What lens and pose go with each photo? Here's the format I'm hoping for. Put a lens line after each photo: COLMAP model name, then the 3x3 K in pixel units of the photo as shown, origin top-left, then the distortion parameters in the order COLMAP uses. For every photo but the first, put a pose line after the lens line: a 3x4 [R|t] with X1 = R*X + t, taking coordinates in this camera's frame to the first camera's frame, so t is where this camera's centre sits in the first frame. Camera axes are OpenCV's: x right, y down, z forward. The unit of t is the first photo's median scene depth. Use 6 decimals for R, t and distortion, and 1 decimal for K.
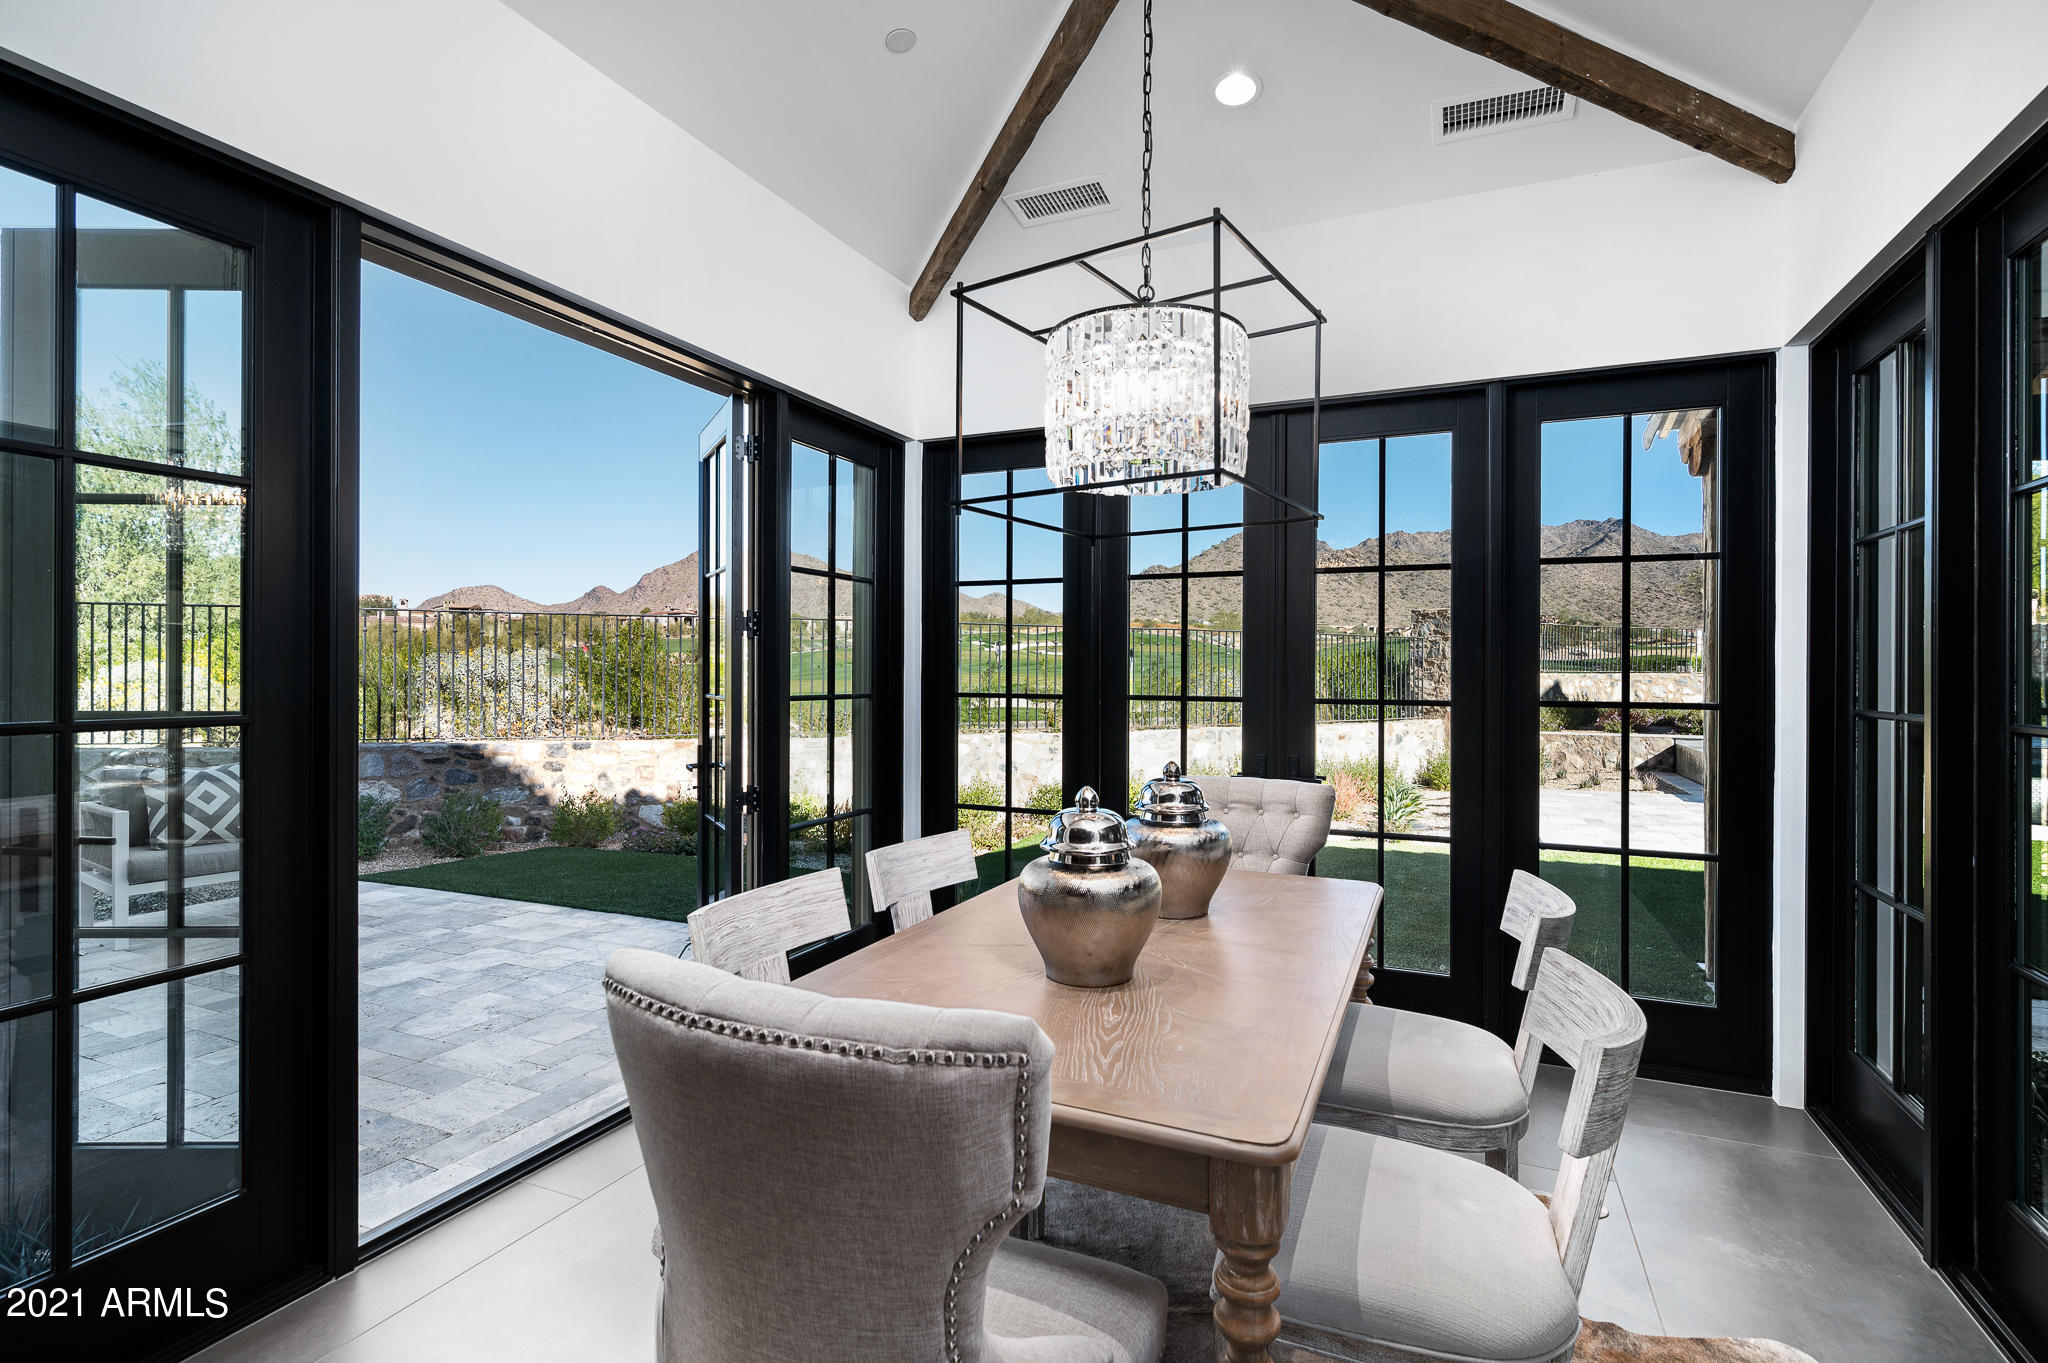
lens RADIAL K [[966.8, 0, 1023.5], [0, 966.8, 670.0], [0, 0, 1]] dist [-0.000221, 0.000917]
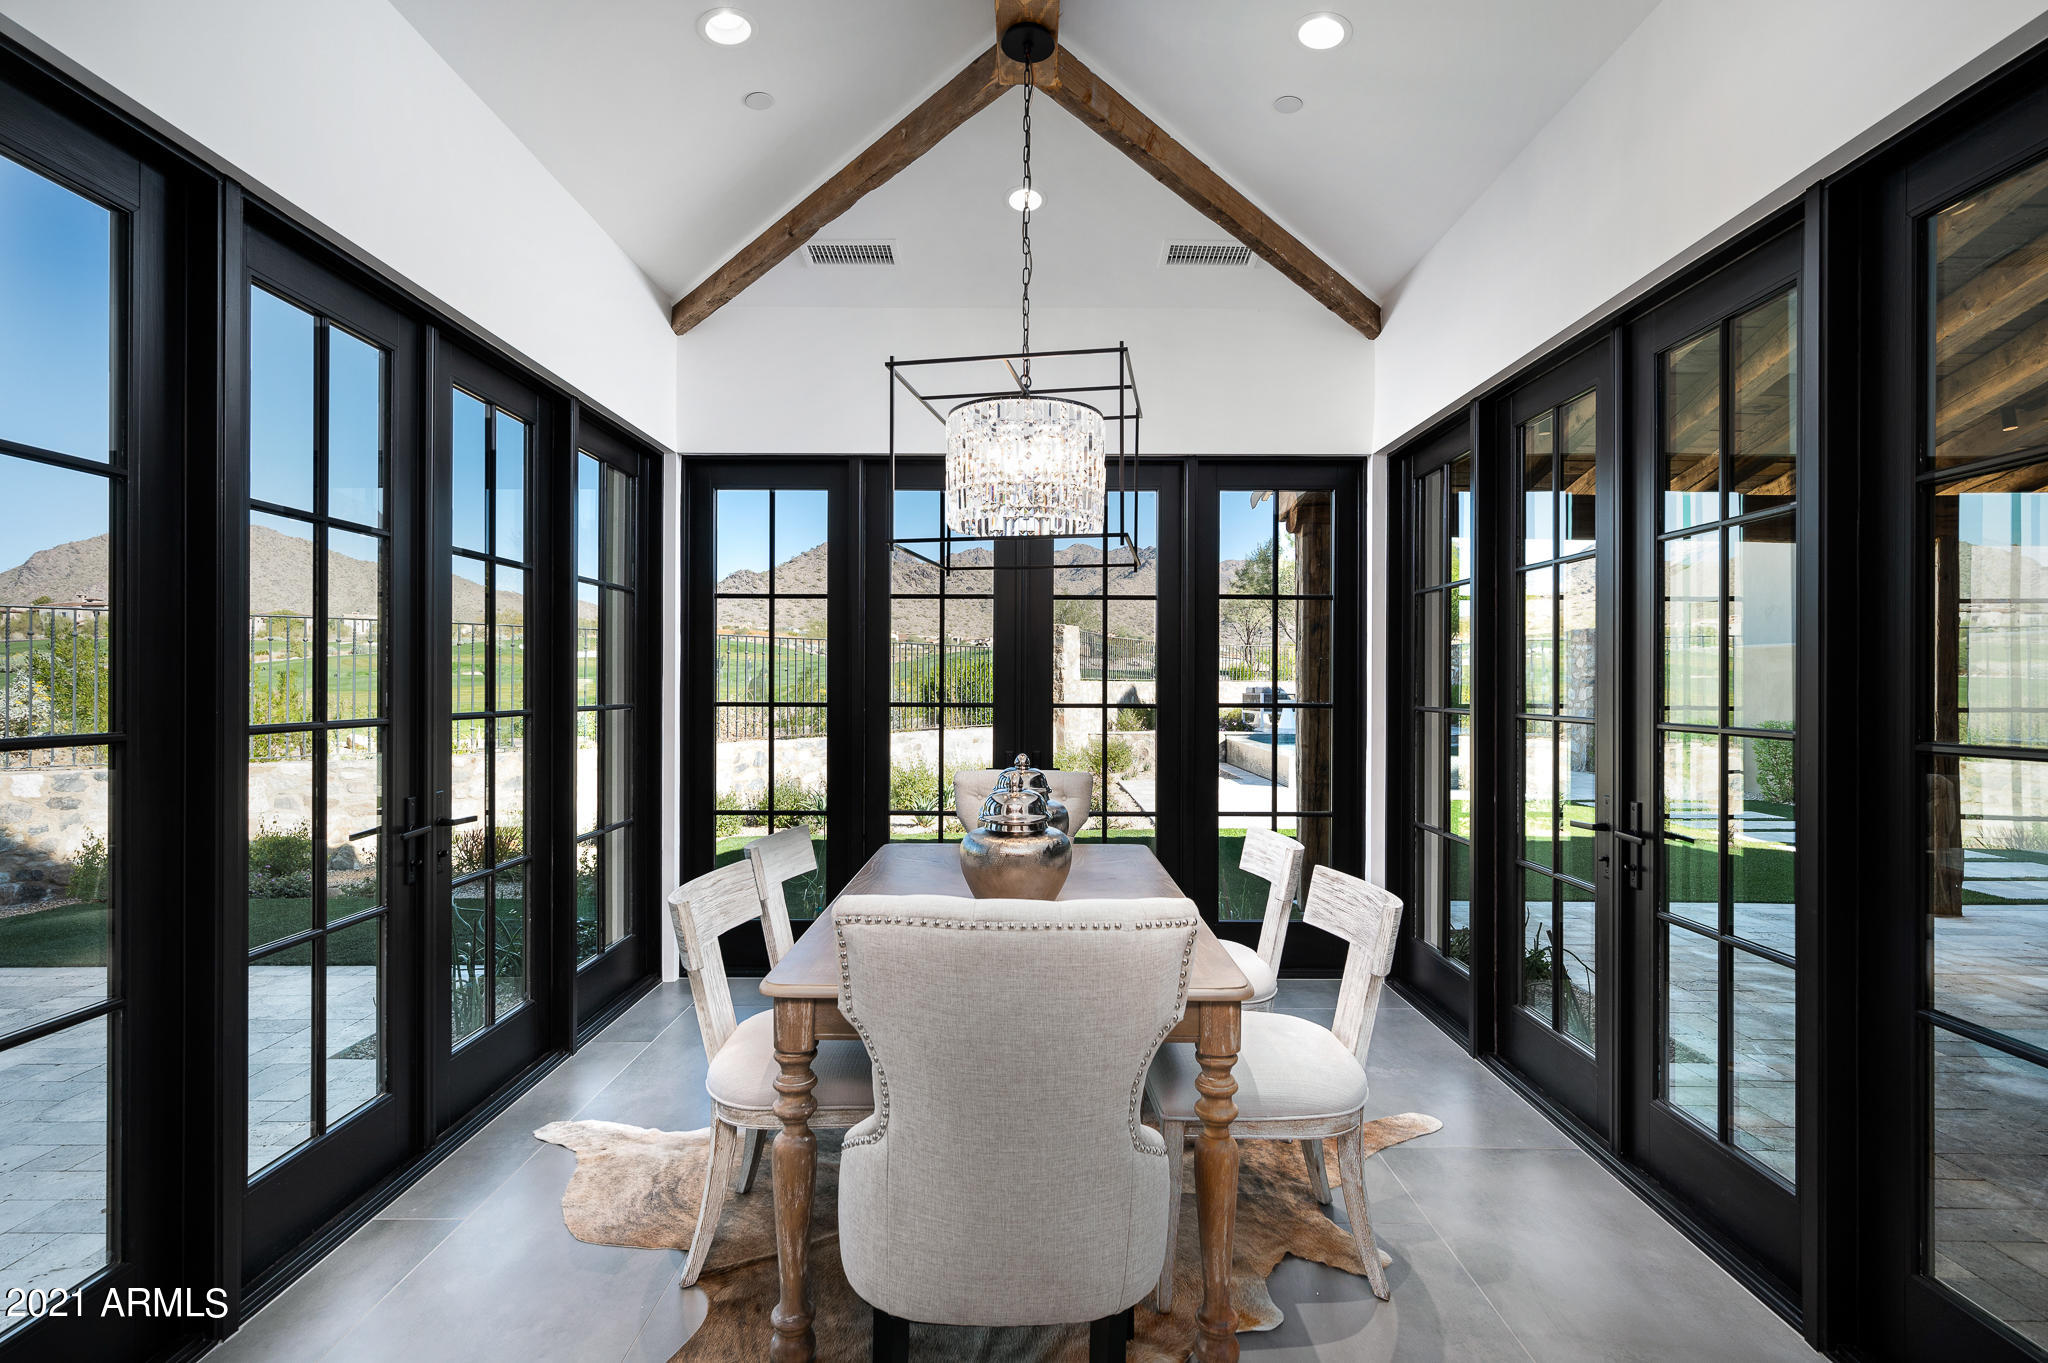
lens RADIAL K [[973.3, 0, 1024.0], [0, 973.3, 681.5], [0, 0, 1]] dist [0.002975, 0.000544]
pose [[0.914413, -0.002287, 0.404775, -0.285038], [0.001196, 0.999995, 0.002947, -0.001958], [-0.404780, -0.002211, 0.914412, -0.117668]]
